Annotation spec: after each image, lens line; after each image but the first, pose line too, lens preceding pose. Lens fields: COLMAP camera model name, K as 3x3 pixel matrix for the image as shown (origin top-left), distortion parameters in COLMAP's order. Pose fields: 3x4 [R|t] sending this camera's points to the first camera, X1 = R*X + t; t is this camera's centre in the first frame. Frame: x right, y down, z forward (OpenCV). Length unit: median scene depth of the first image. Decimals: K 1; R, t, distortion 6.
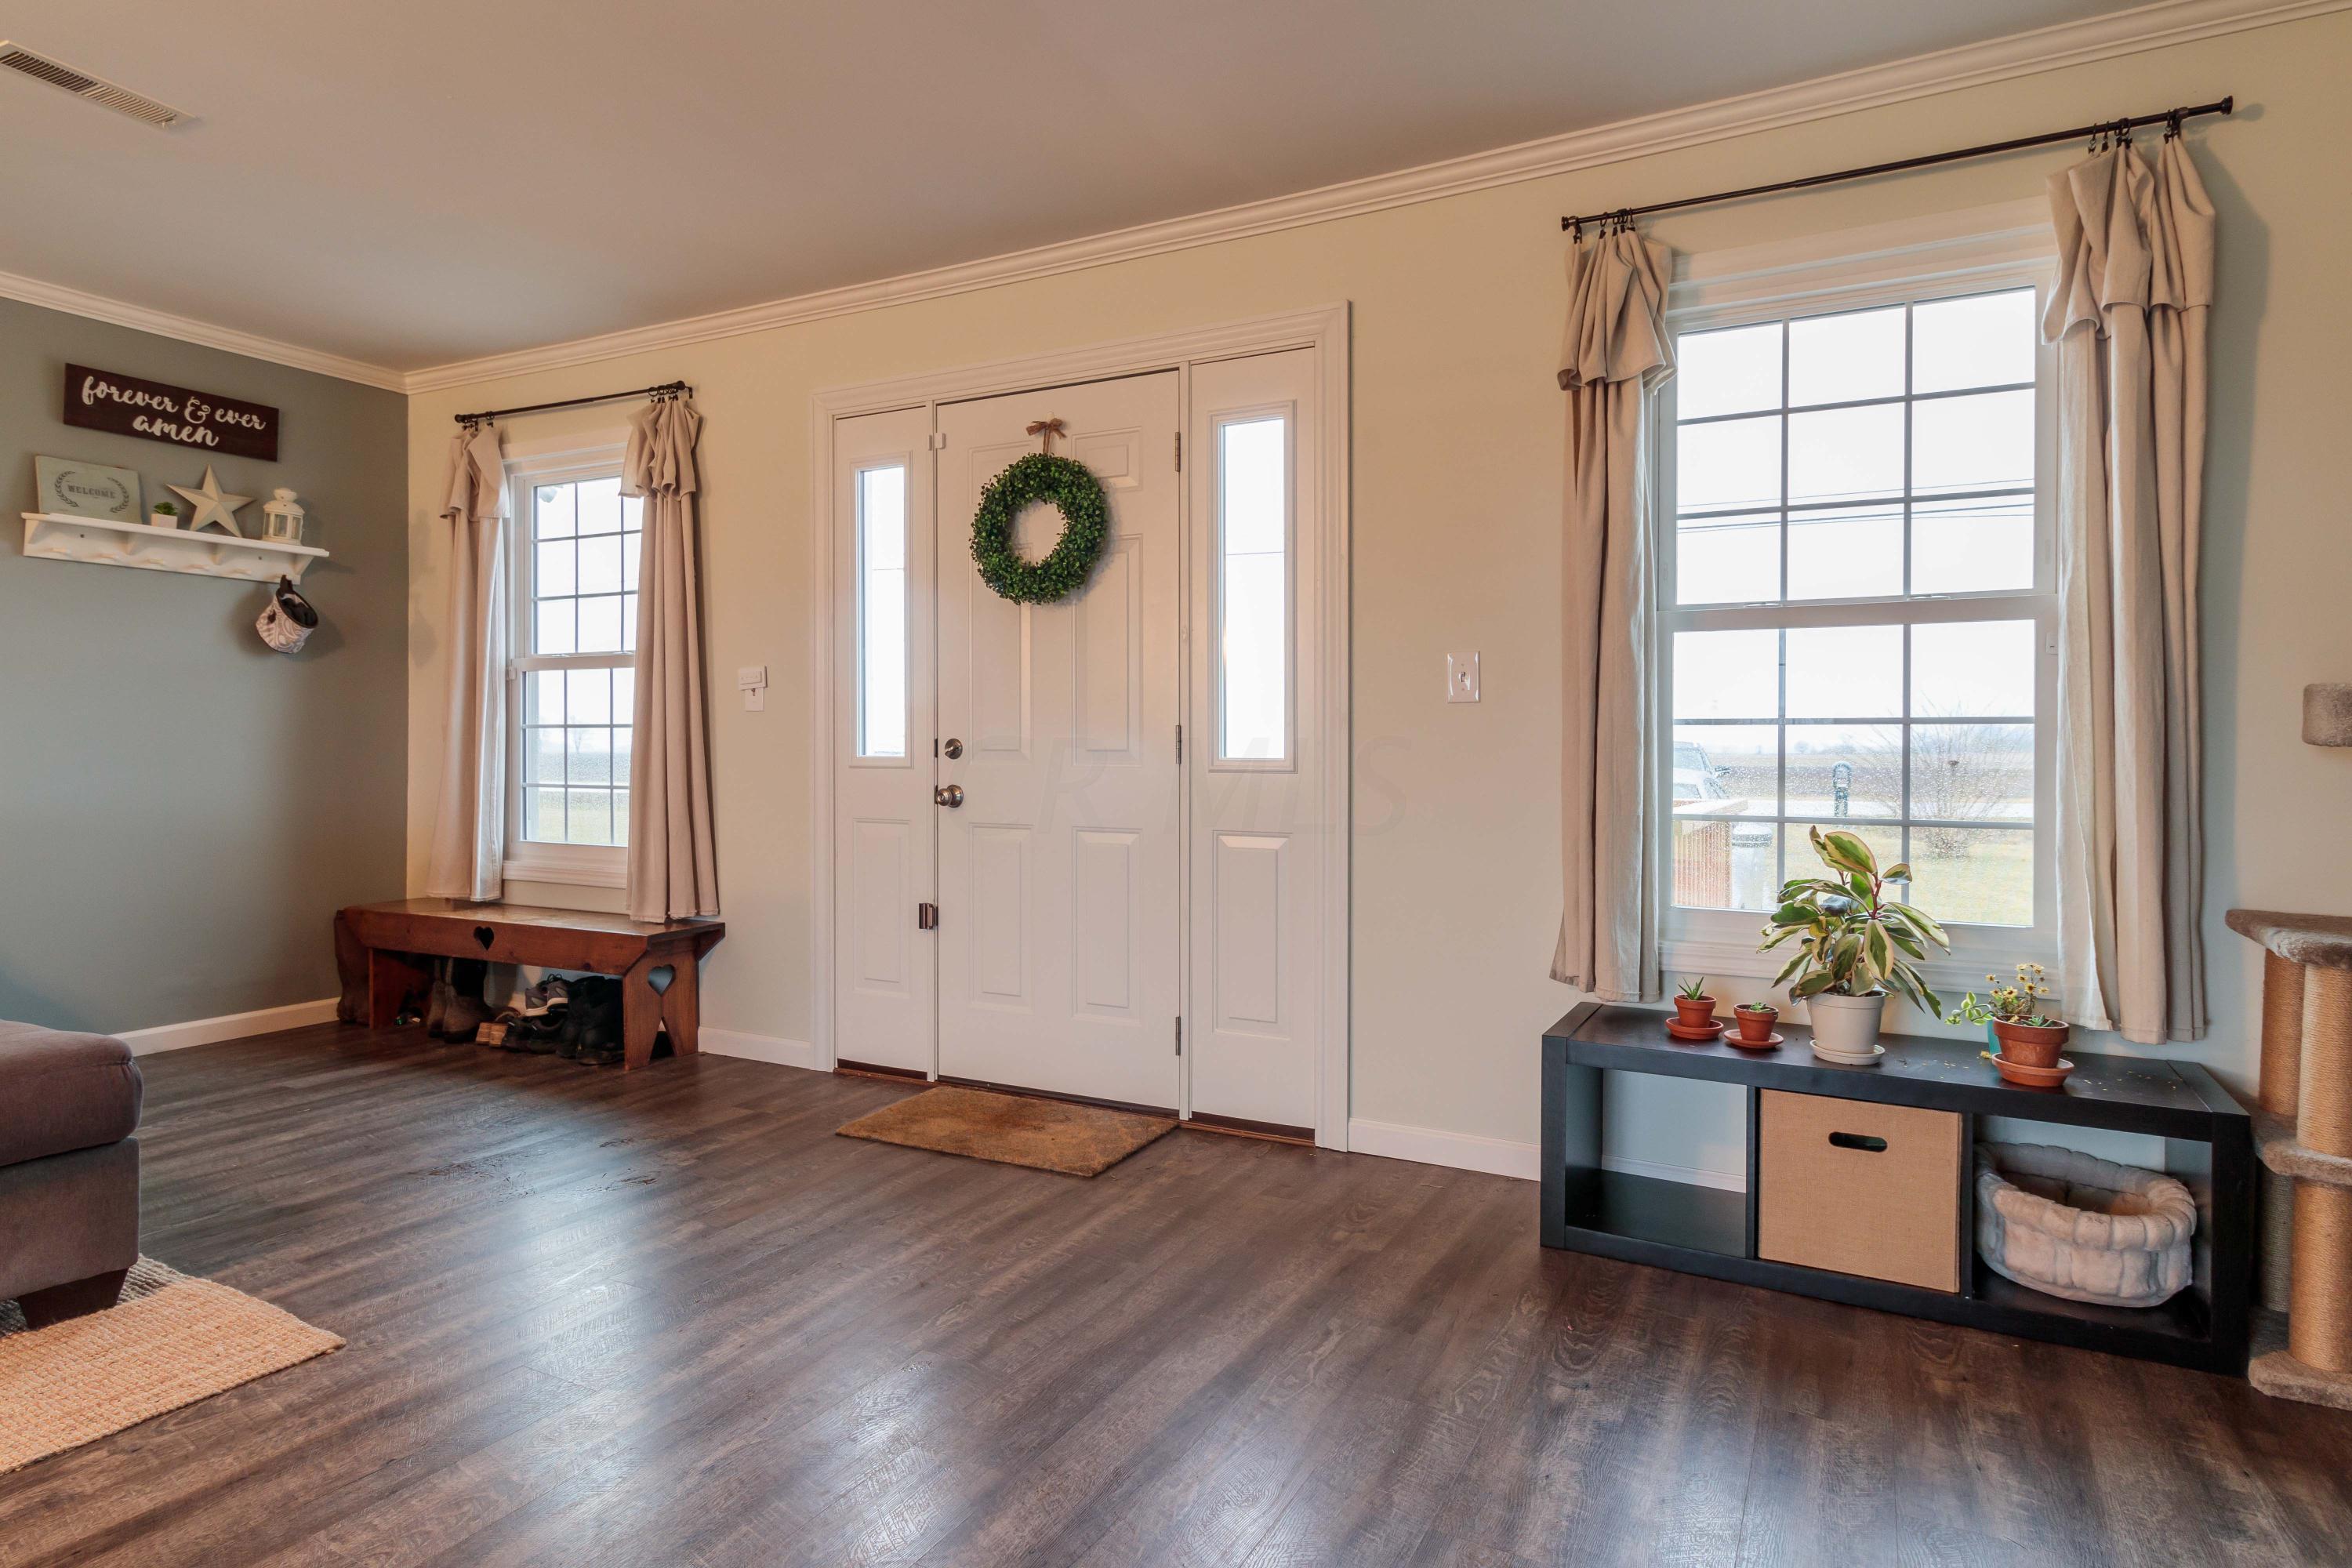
lens RADIAL K [[1403.6, 0, 1042.4], [0, 1403.6, 748.2], [0, 0, 1]] dist [0.008361, -0.001410]
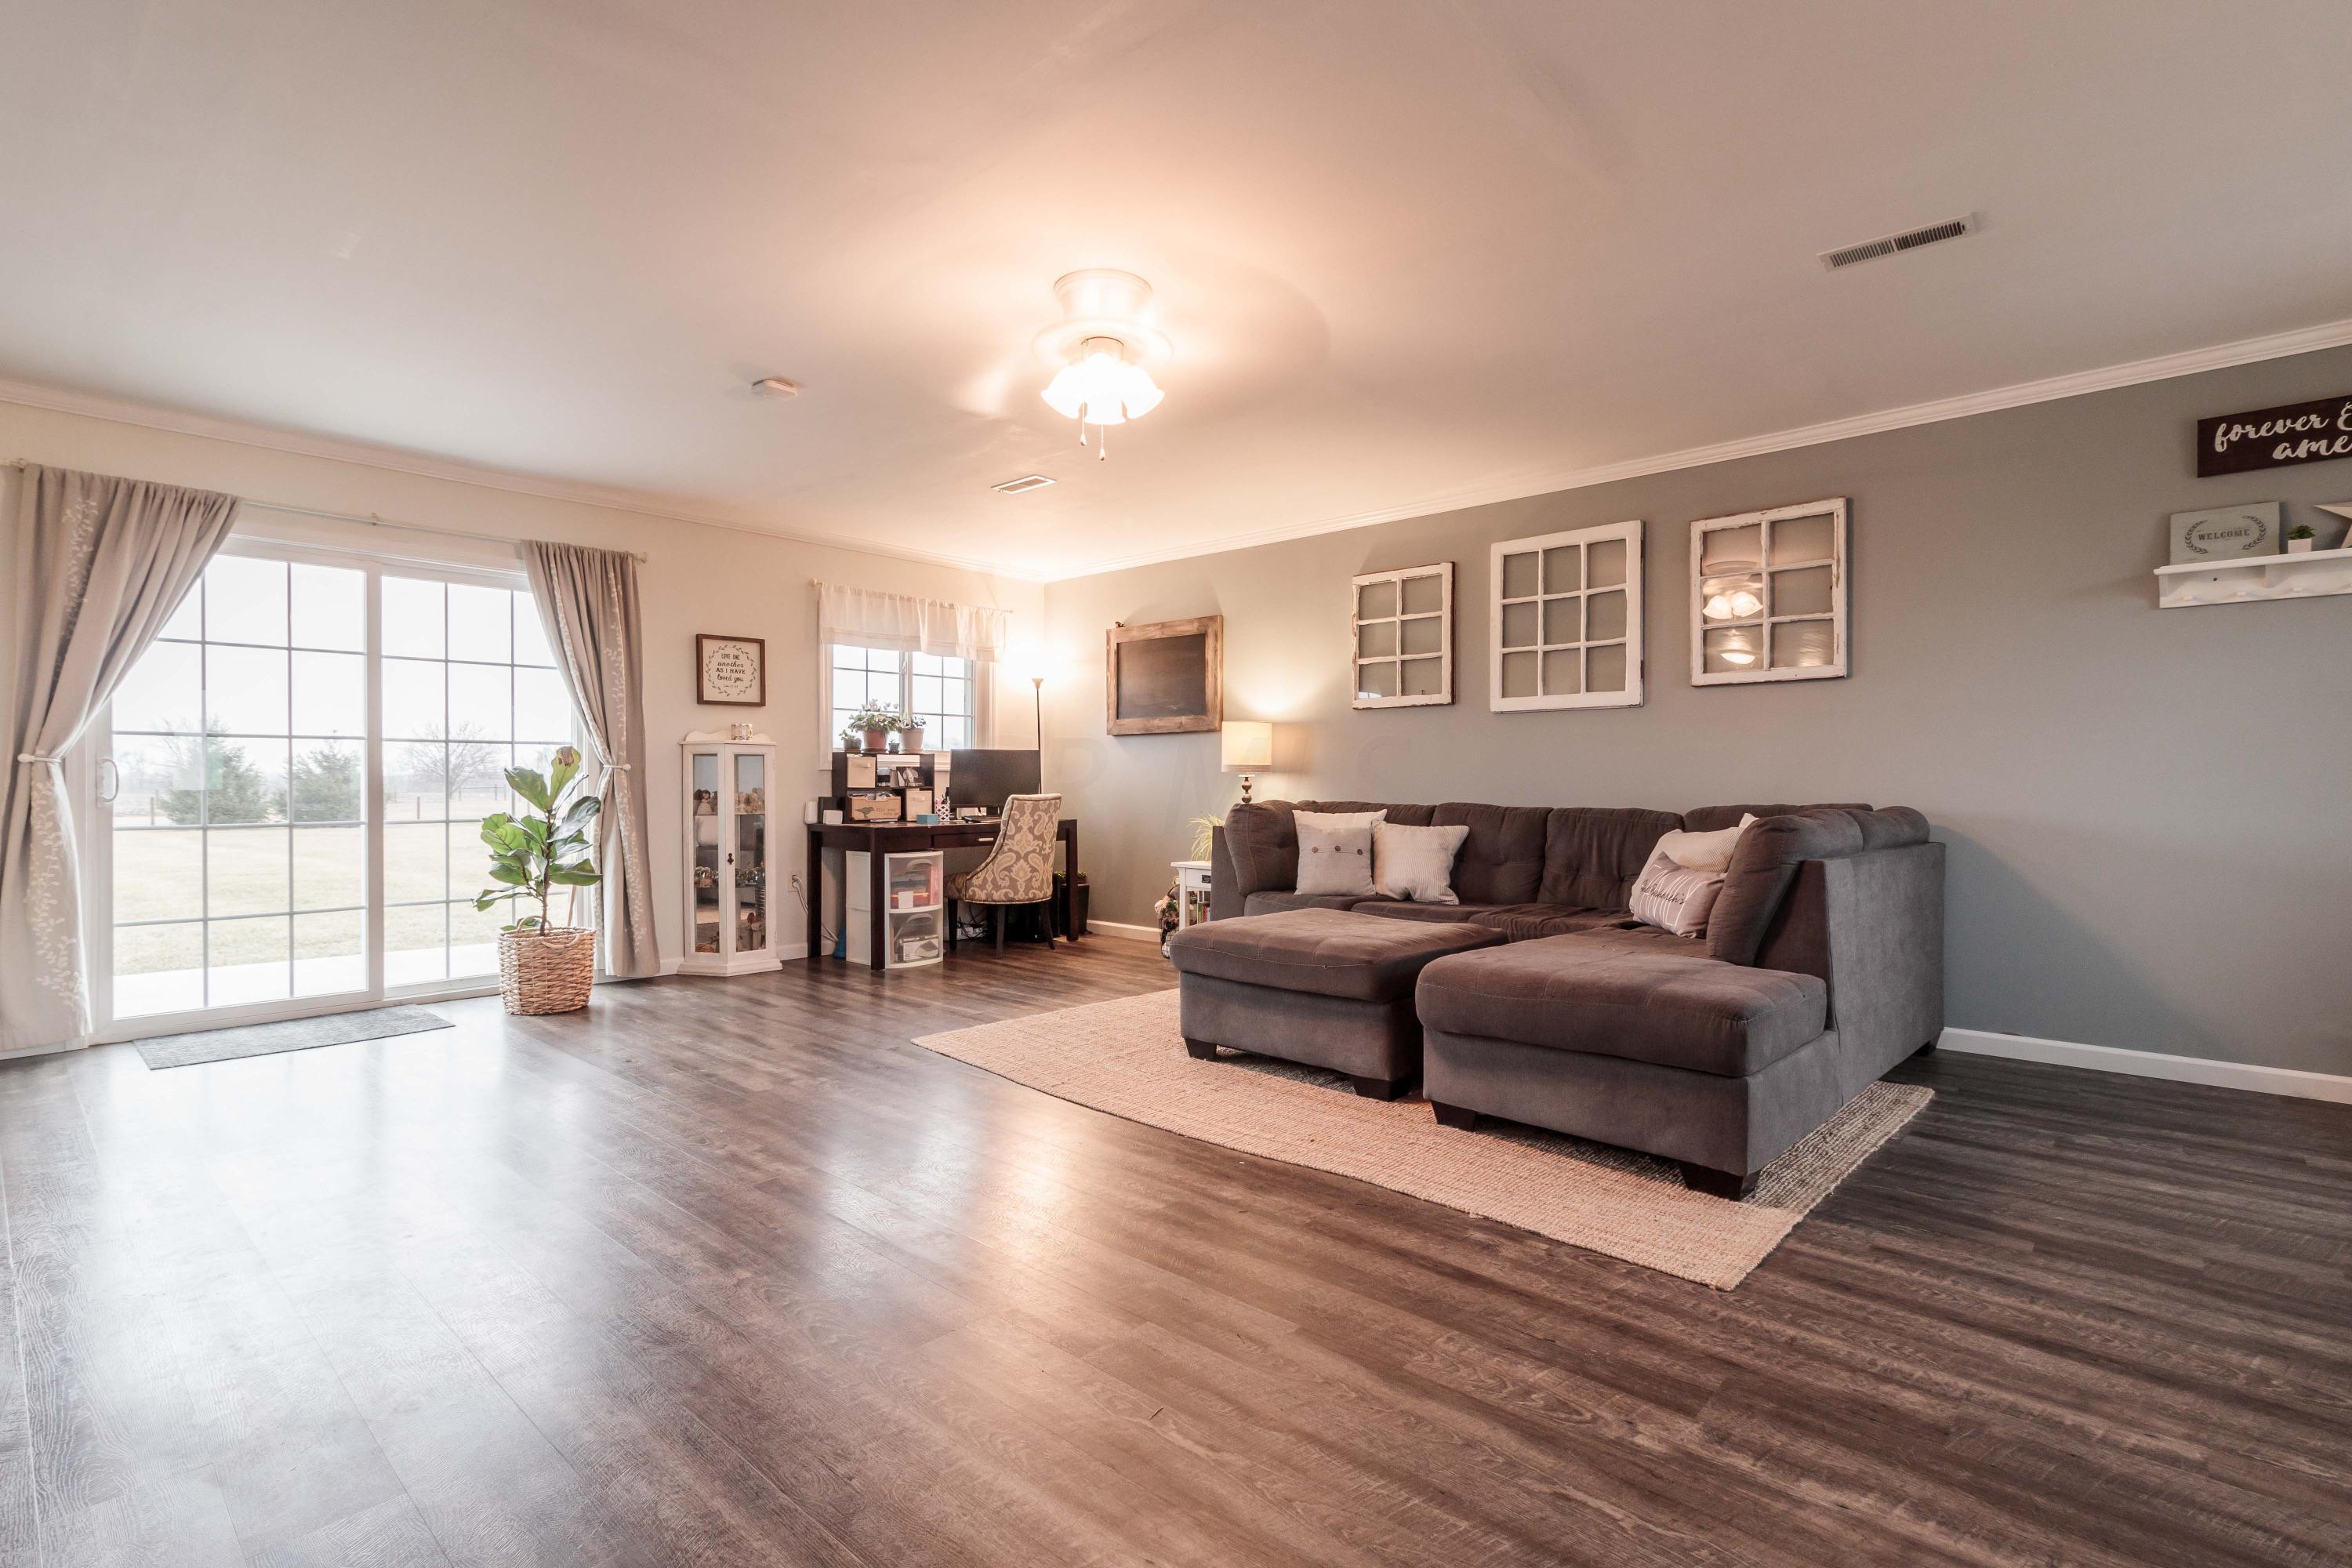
lens RADIAL K [[1100.3, 0, 1188.9], [0, 1100.3, 766.5], [0, 0, 1]] dist [0.003618, 0.001091]
pose [[-0.198028, -0.024415, -0.979892, 0.313567], [-0.009964, 0.999688, -0.022895, 0.016508], [0.980146, 0.005230, -0.198210, 0.495317]]
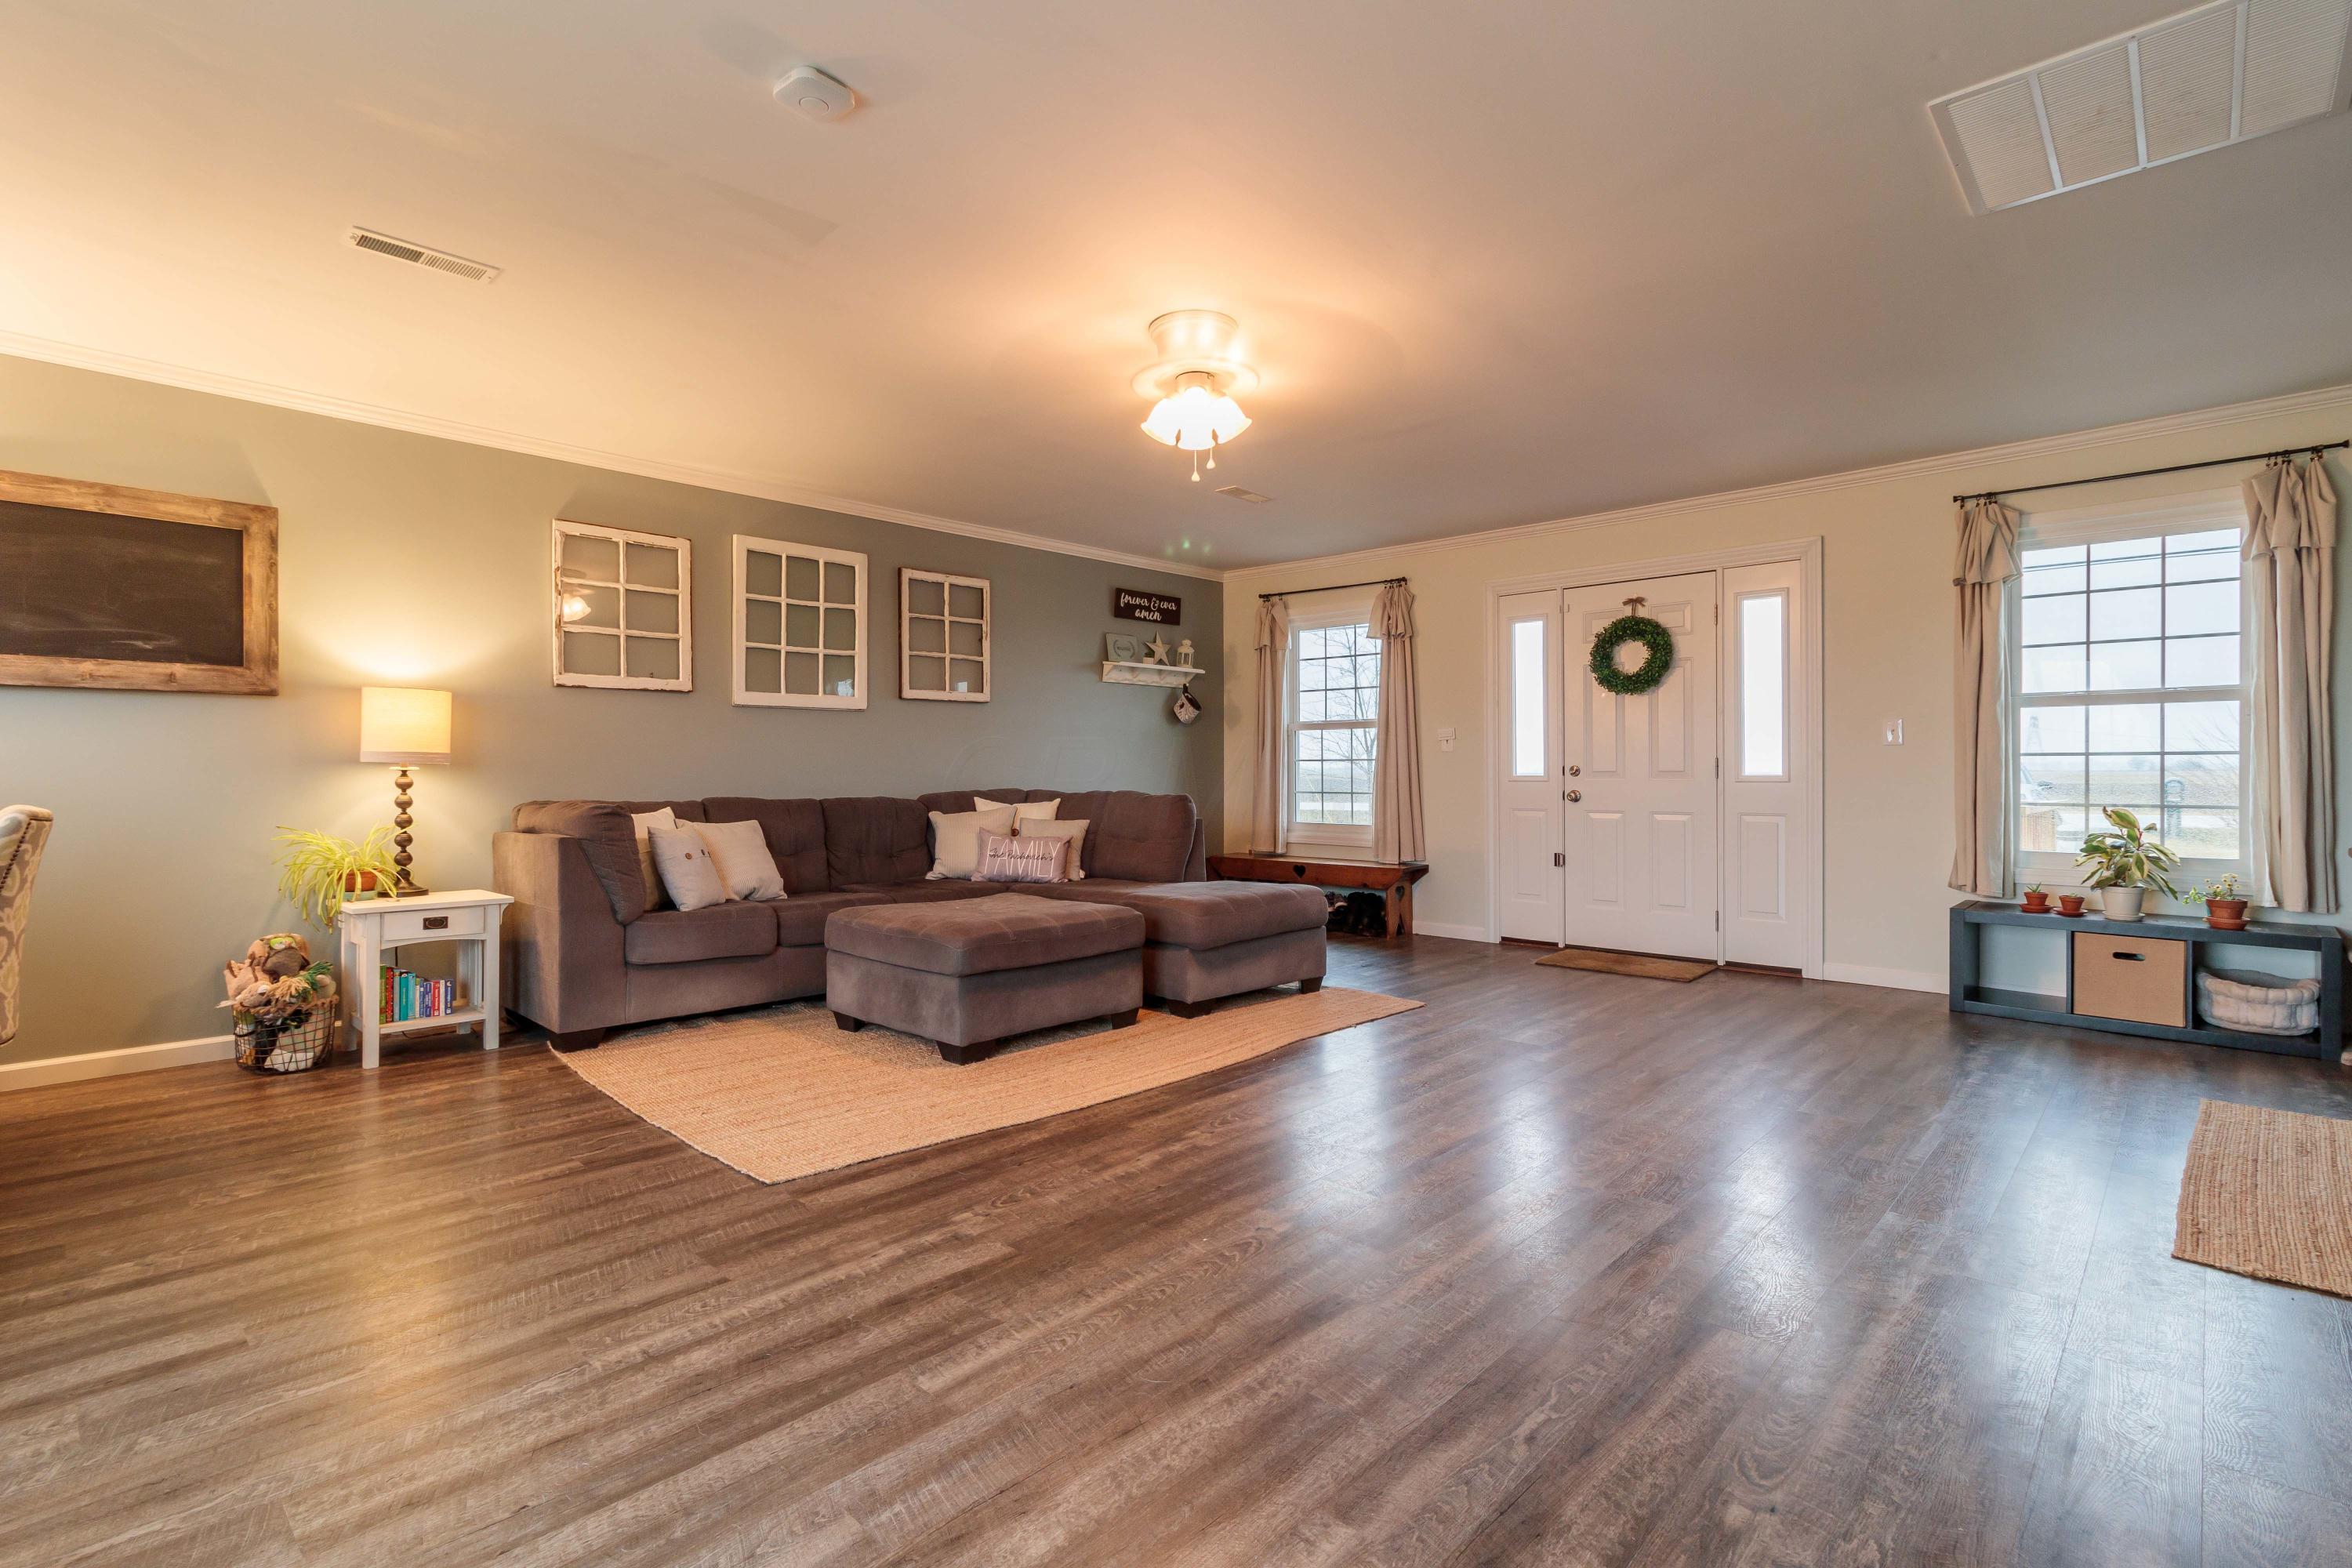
lens RADIAL K [[1100.3, 0, 1139.7], [0, 1100.3, 772.4], [0, 0, 1]] dist [0.003618, 0.001091]
pose [[0.971532, -0.005112, -0.236854, -0.317943], [0.005005, 0.999987, -0.001054, 0.000913], [0.236857, -0.000162, 0.971545, -0.654083]]
